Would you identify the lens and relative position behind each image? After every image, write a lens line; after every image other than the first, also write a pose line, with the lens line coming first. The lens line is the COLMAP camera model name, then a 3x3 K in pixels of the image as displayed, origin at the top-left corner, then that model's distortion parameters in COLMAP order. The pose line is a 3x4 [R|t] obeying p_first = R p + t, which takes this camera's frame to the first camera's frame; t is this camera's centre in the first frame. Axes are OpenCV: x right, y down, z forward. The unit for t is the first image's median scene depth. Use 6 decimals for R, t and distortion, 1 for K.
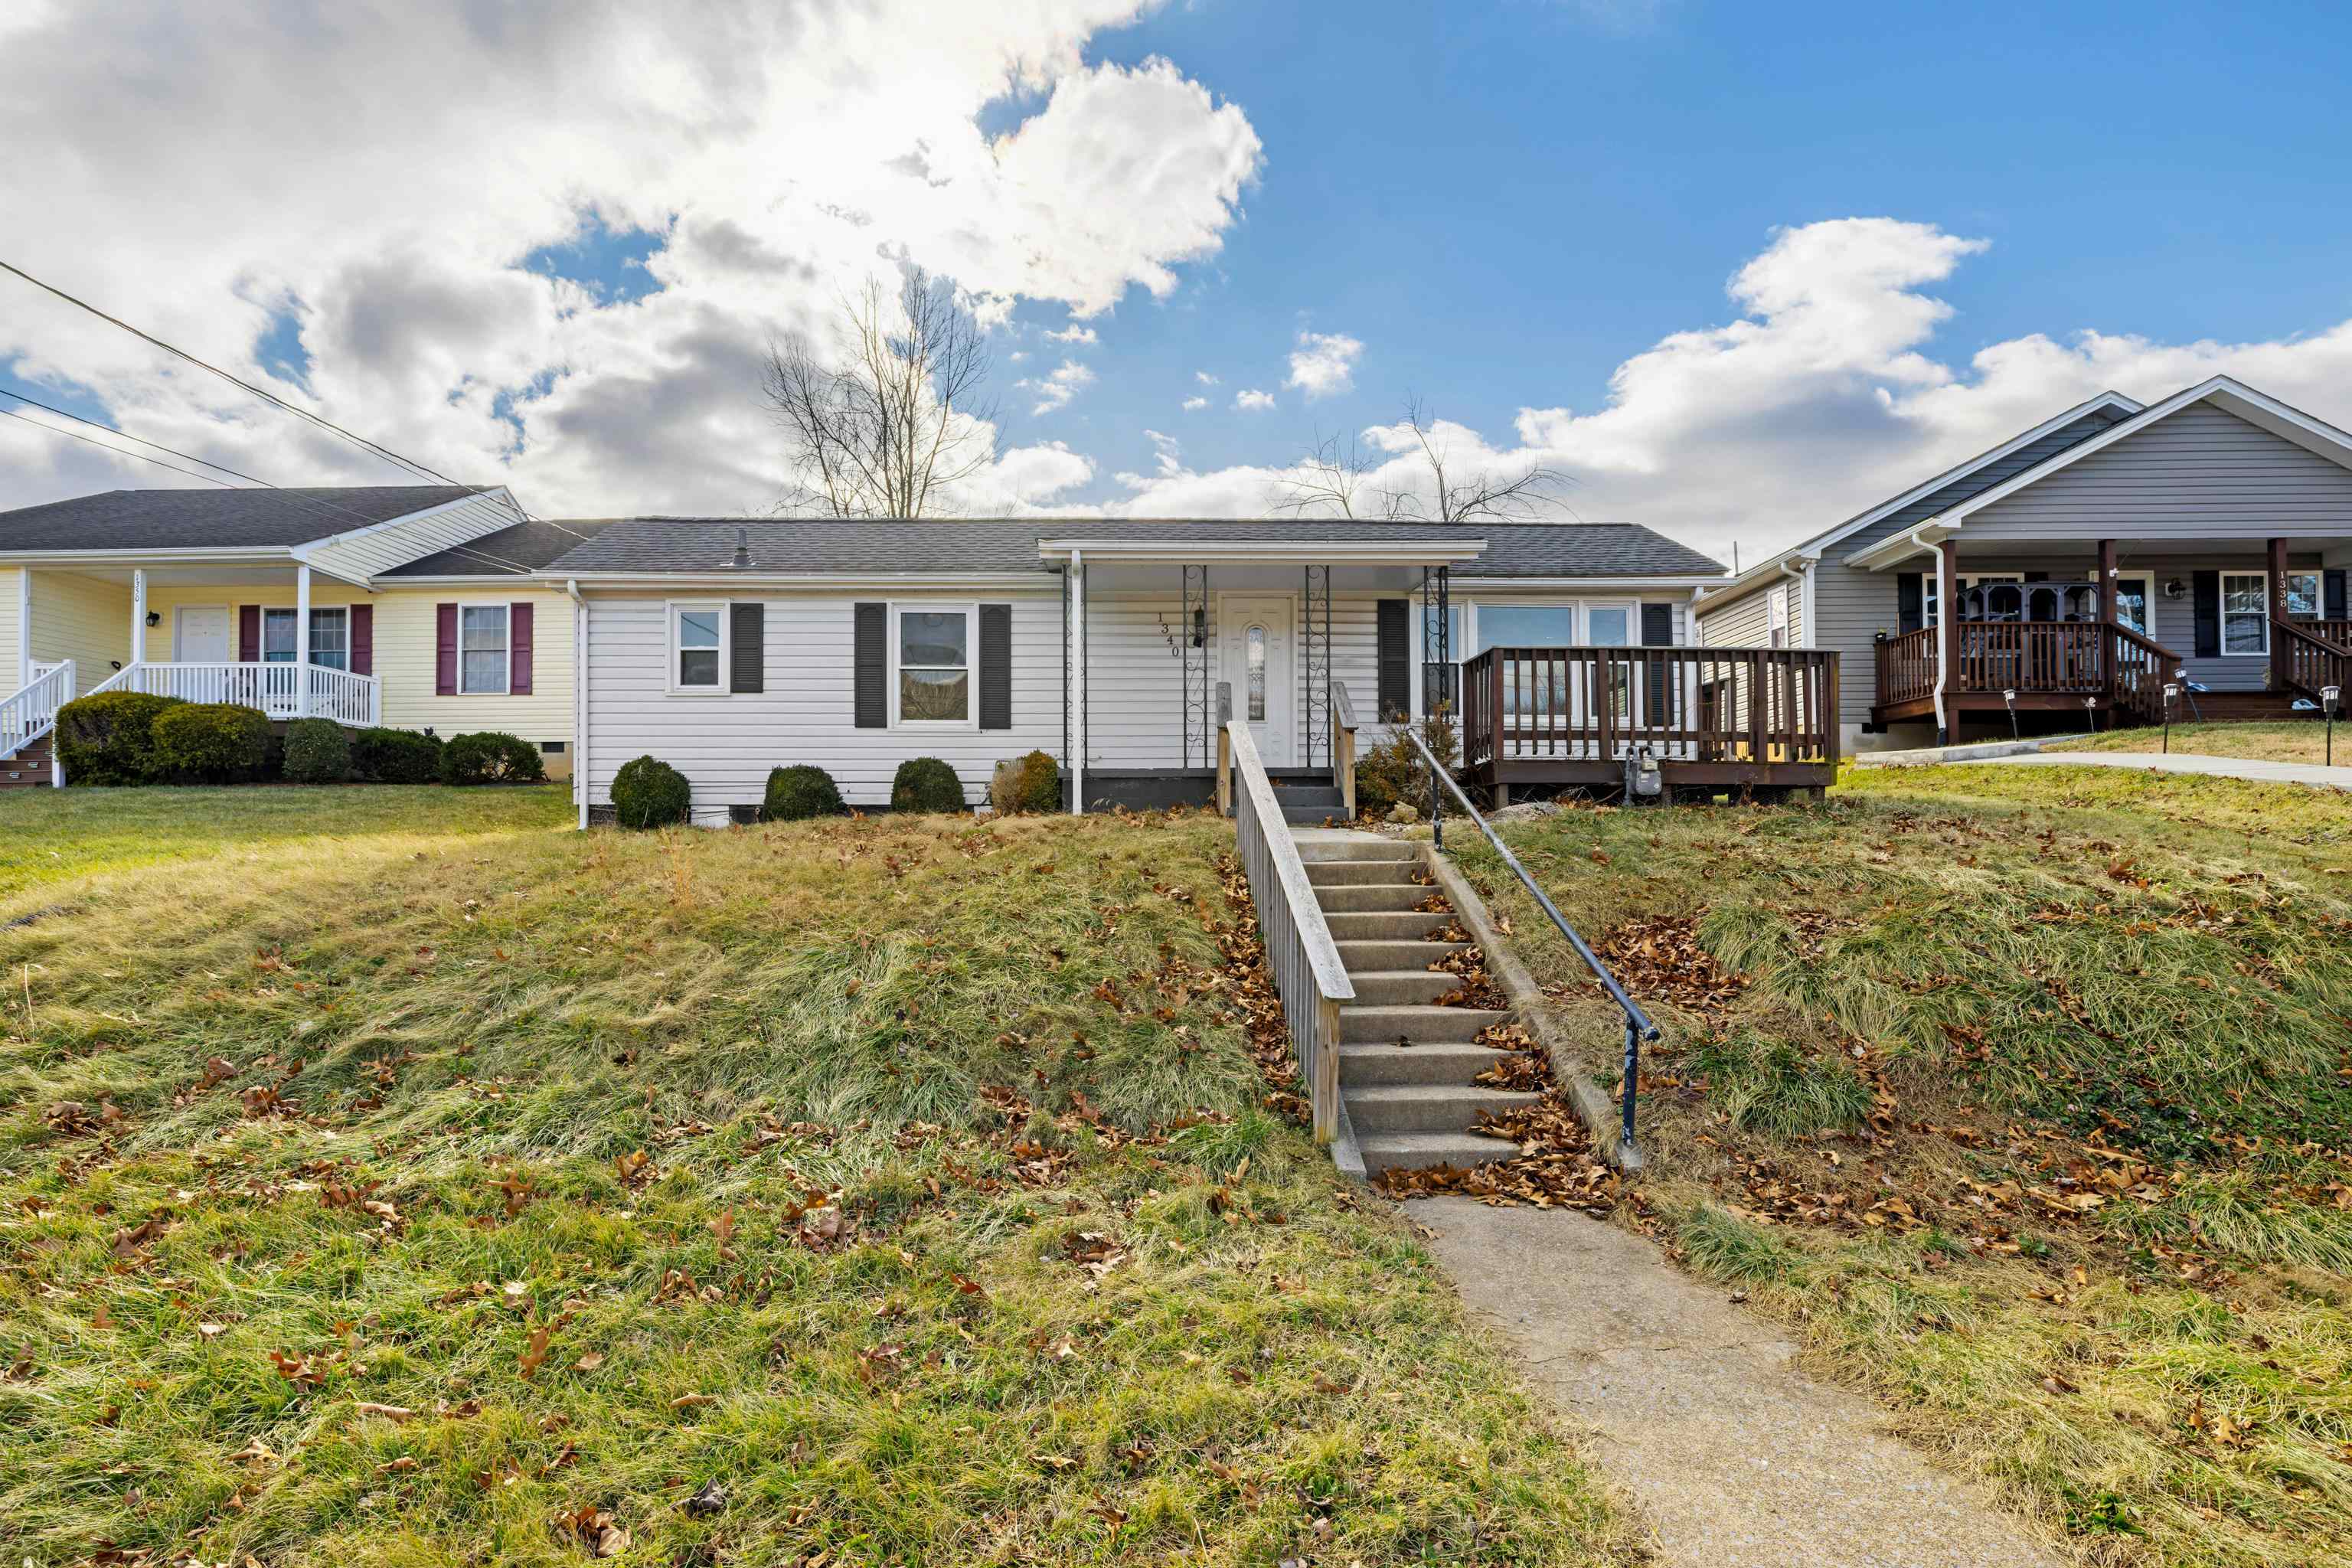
lens RADIAL K [[1057.6, 0, 1164.9], [0, 1057.6, 817.5], [0, 0, 1]] dist [-0.005370, -0.000936]
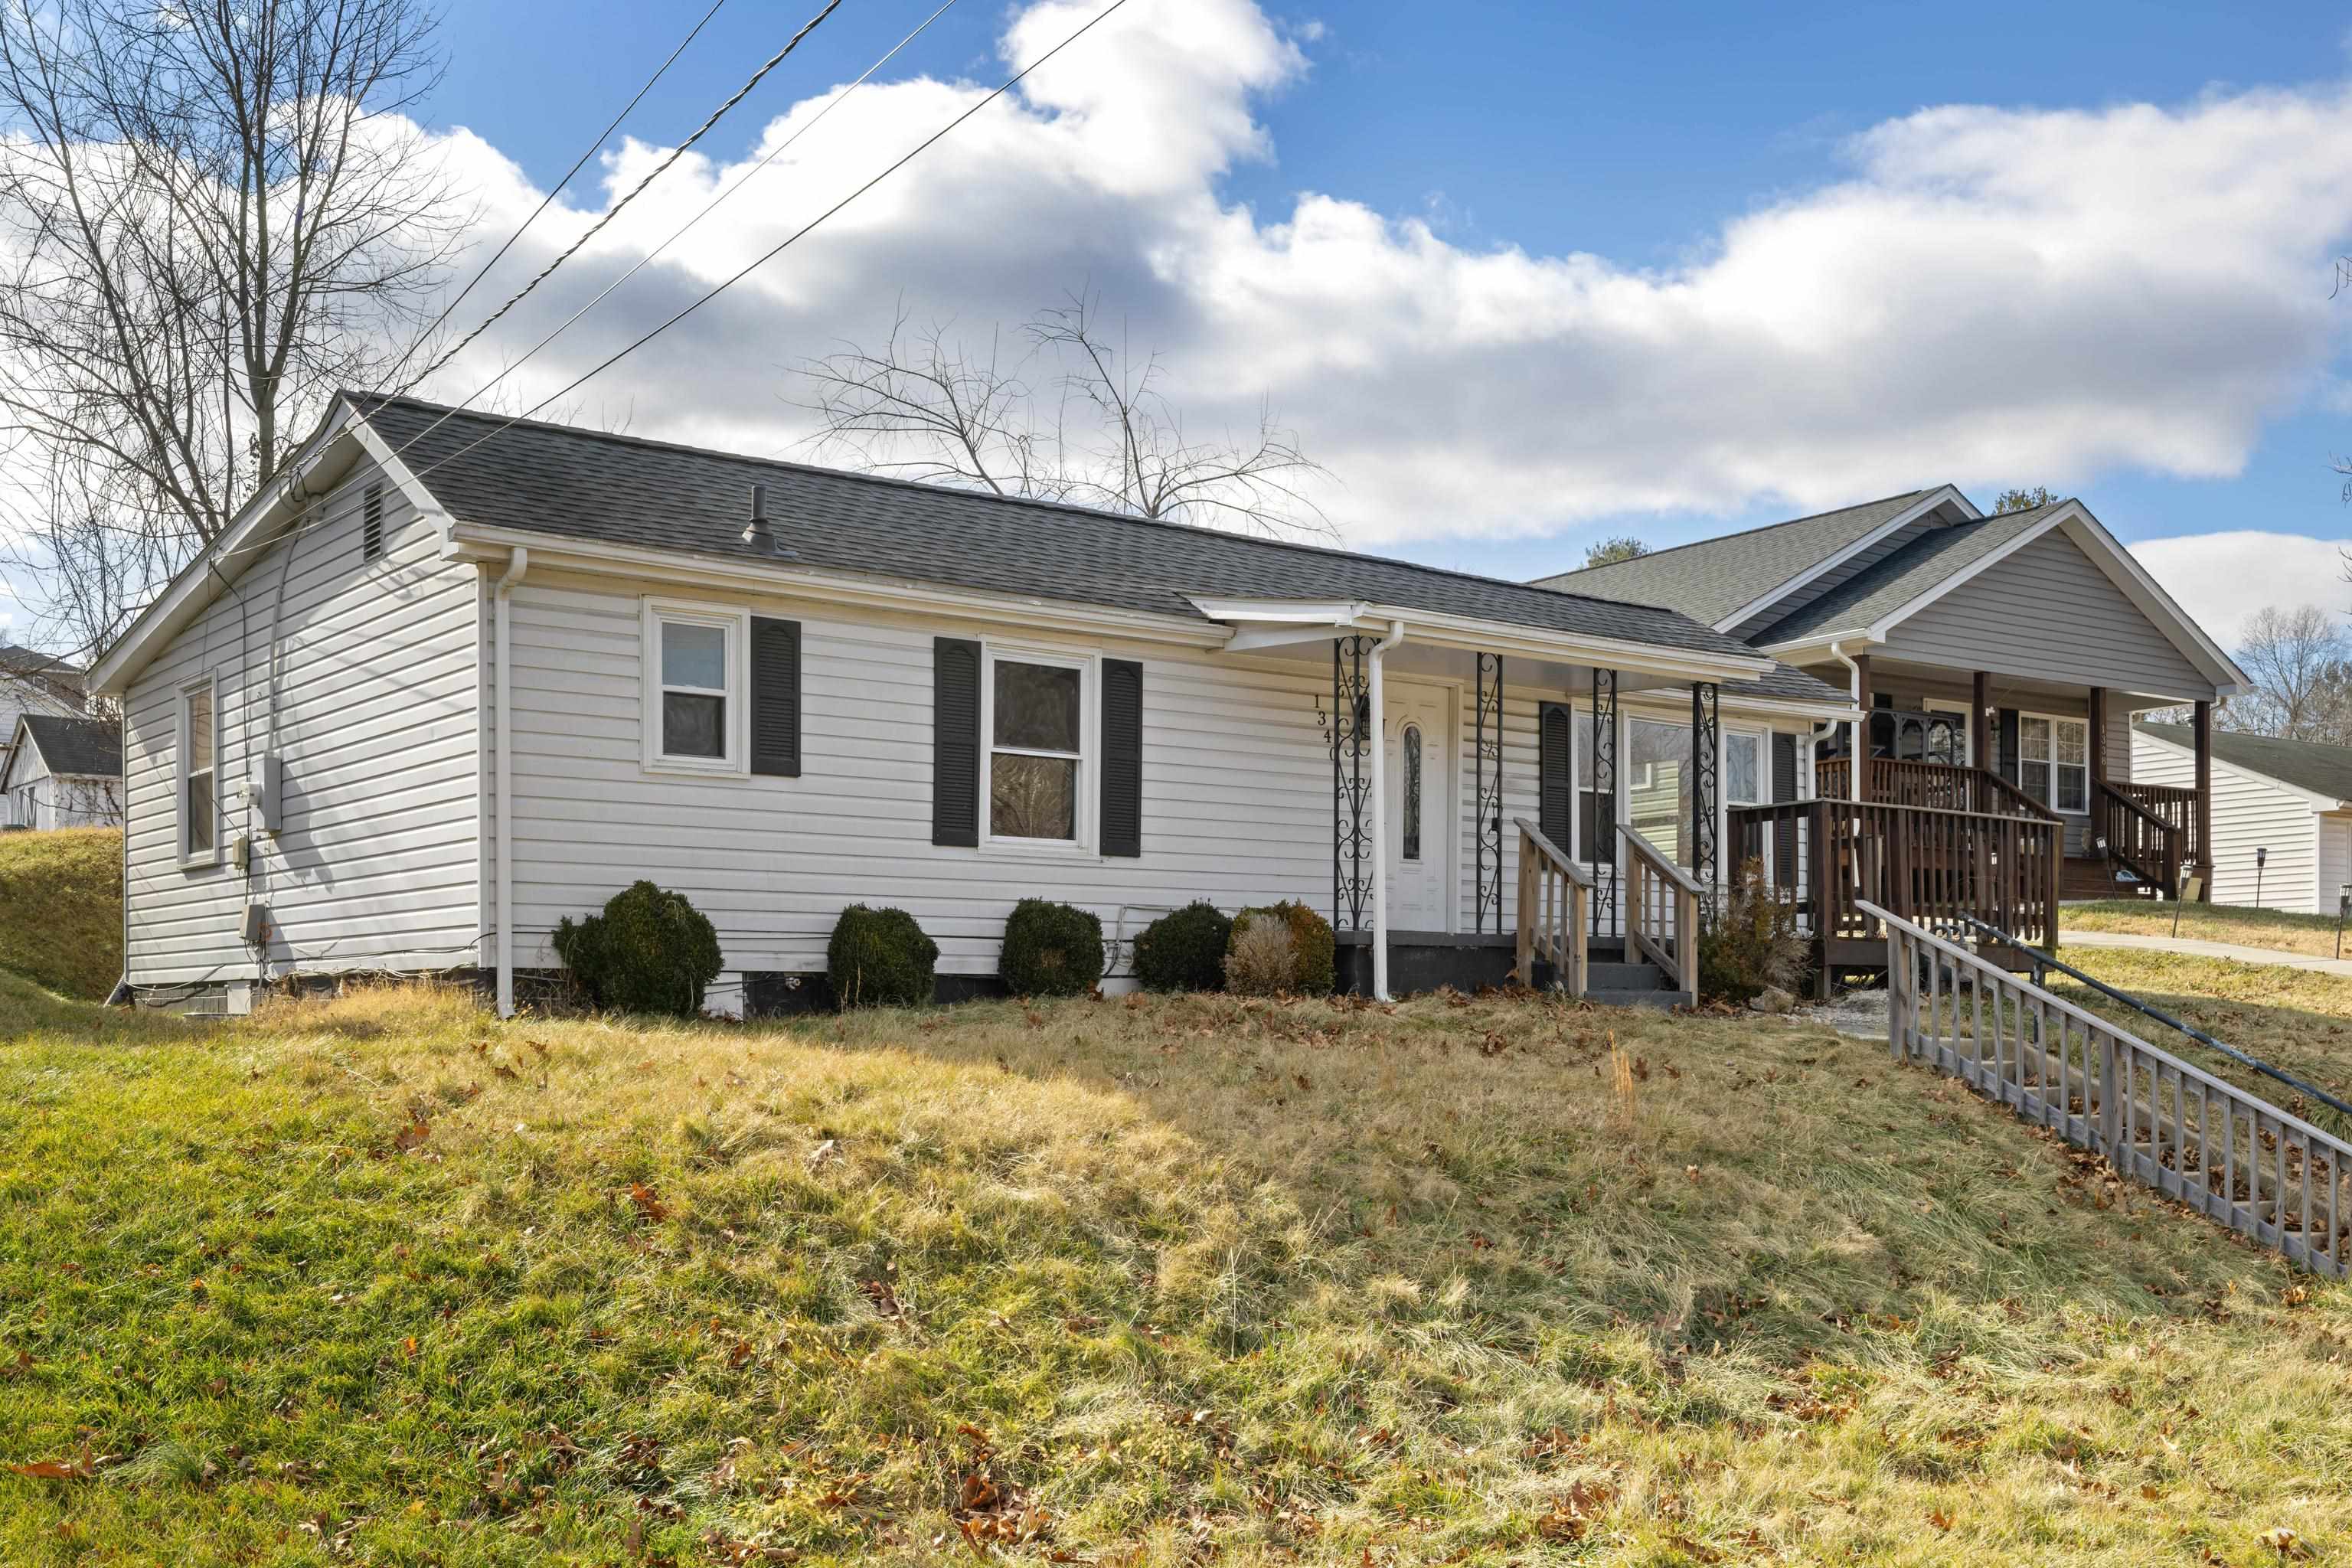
lens RADIAL K [[2223.4, 0, 1108.4], [0, 2223.4, 927.9], [0, 0, 1]] dist [0.000105, 0.000000]
pose [[0.819272, 0.023861, 0.572909, -0.935373], [-0.017308, 0.999708, -0.016887, -0.018527], [-0.573144, 0.003919, 0.819445, -0.089667]]
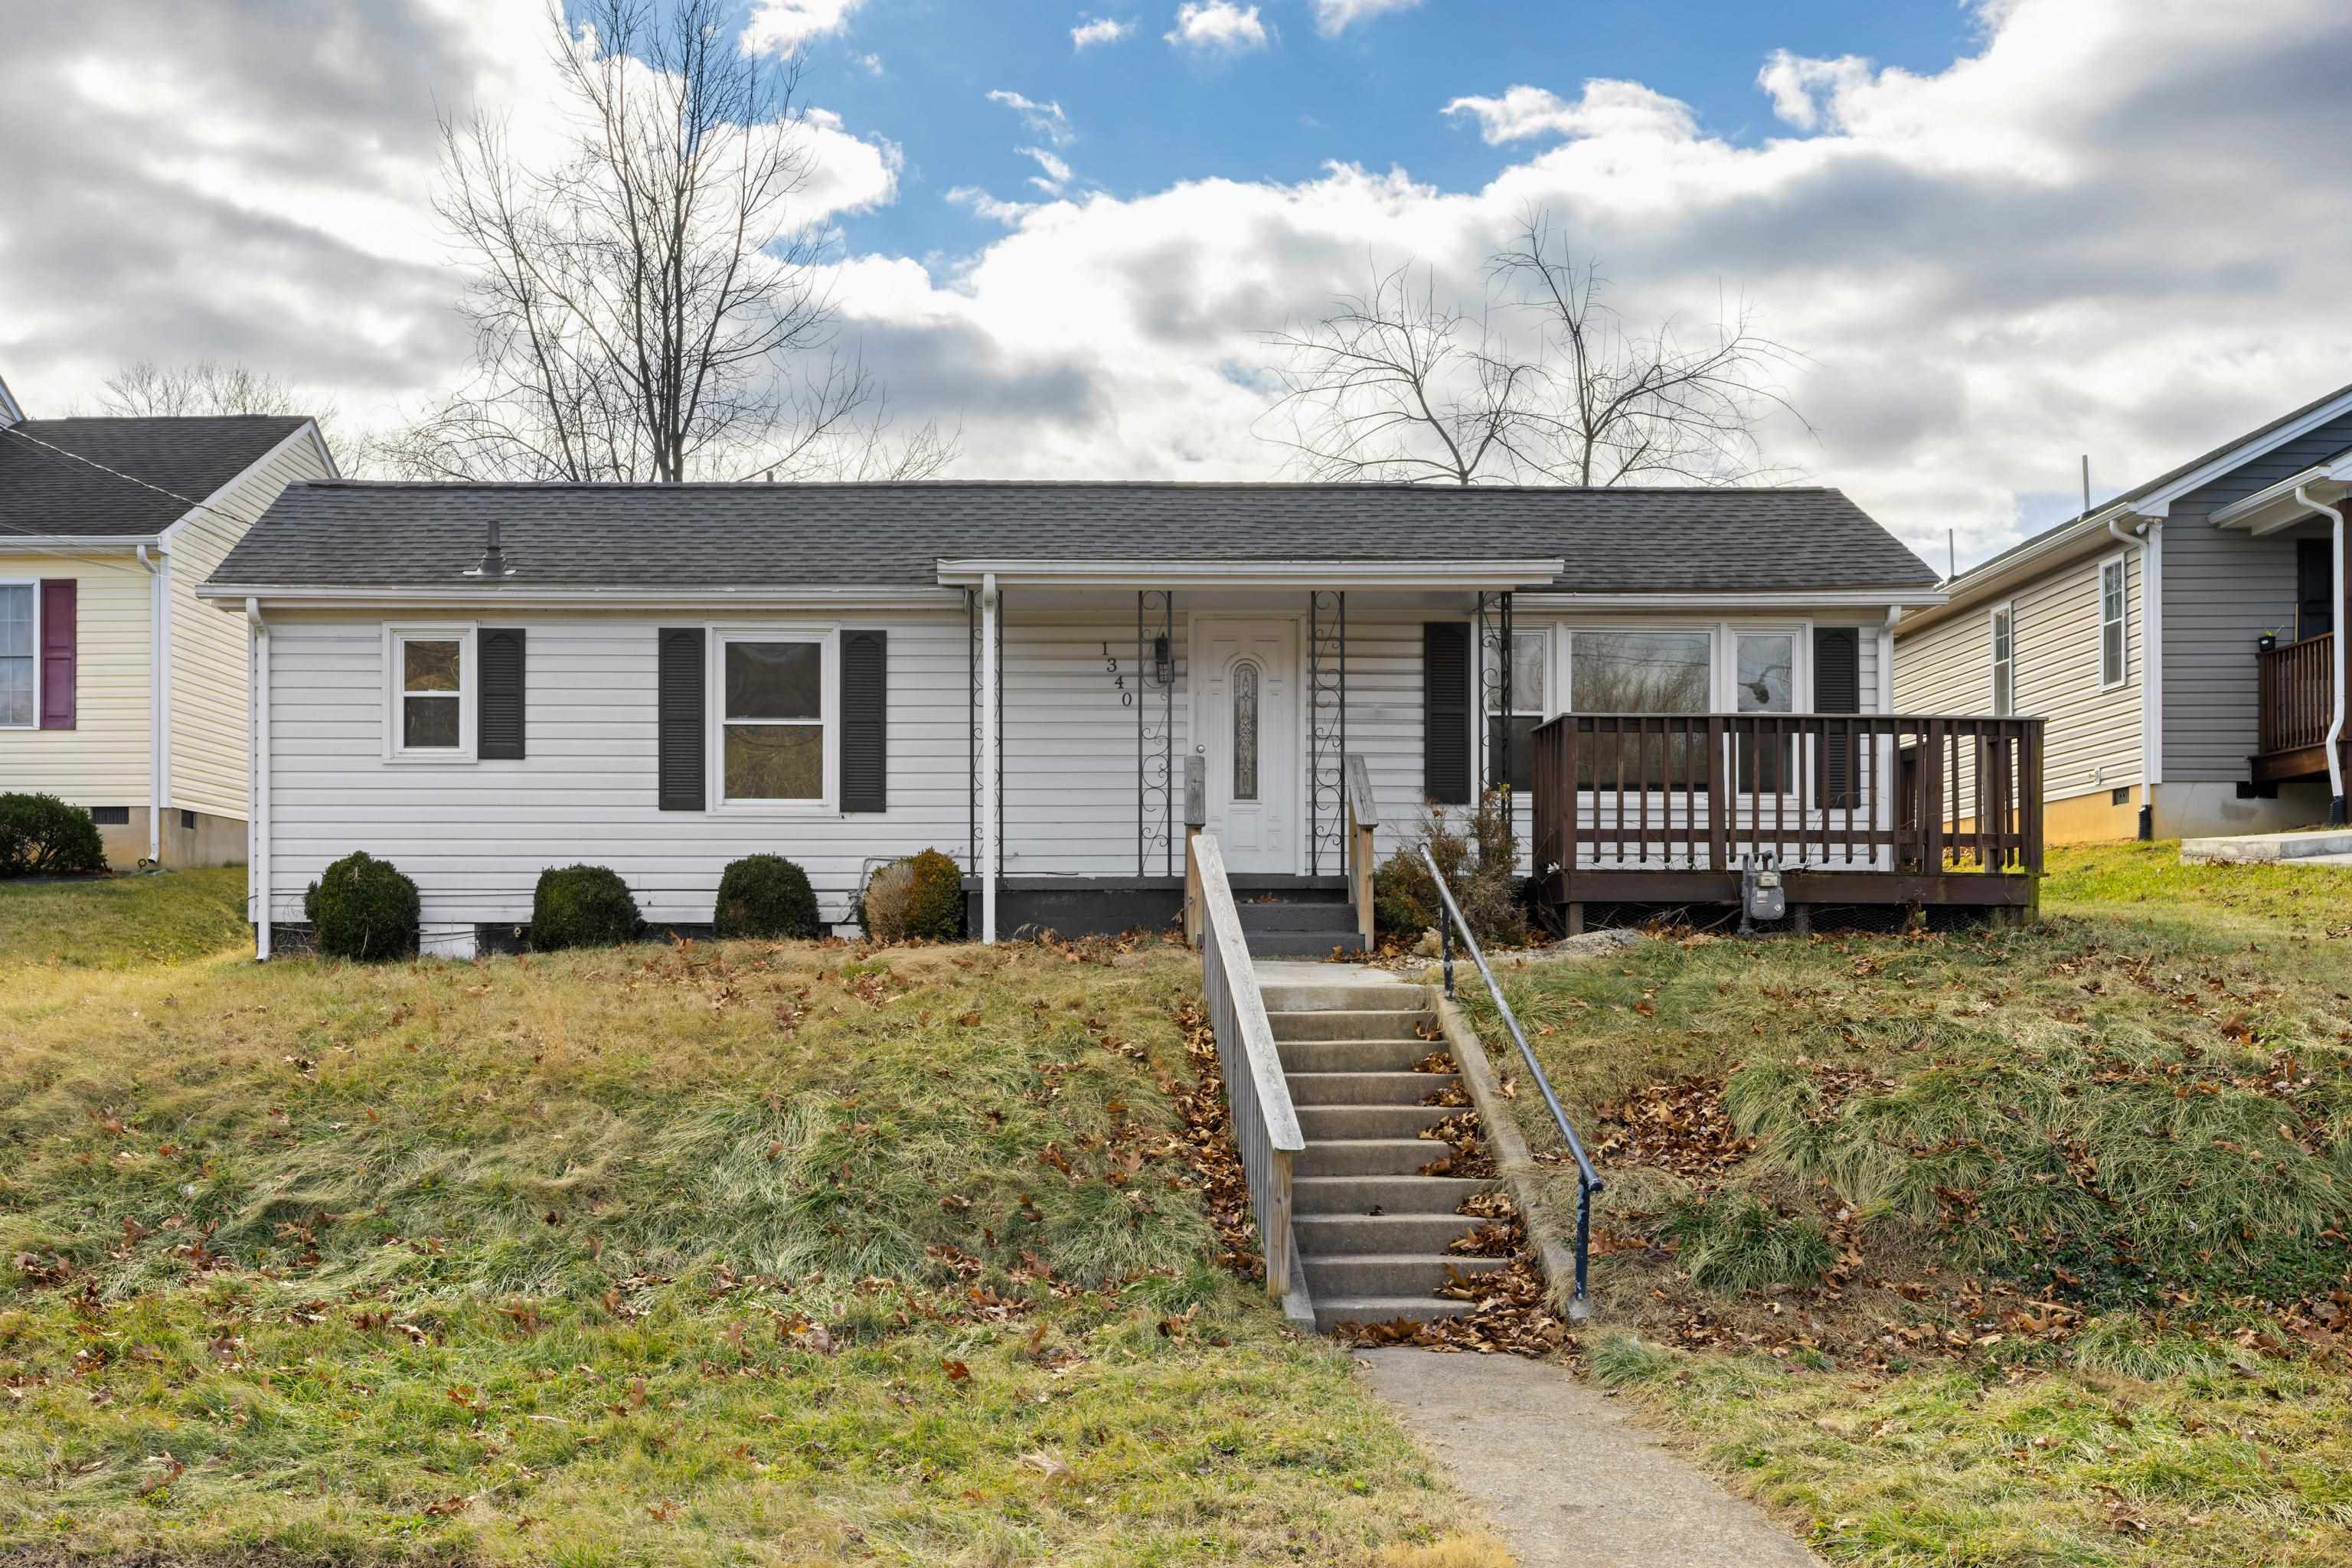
lens RADIAL K [[2223.4, 0, 1093.7], [0, 2223.4, 879.0], [0, 0, 1]] dist [0.000105, 0.000000]
pose [[0.999991, 0.001568, -0.003897, -0.005850], [-0.001609, 0.999944, -0.010445, -0.025844], [0.003880, 0.010451, 0.999938, -0.439532]]
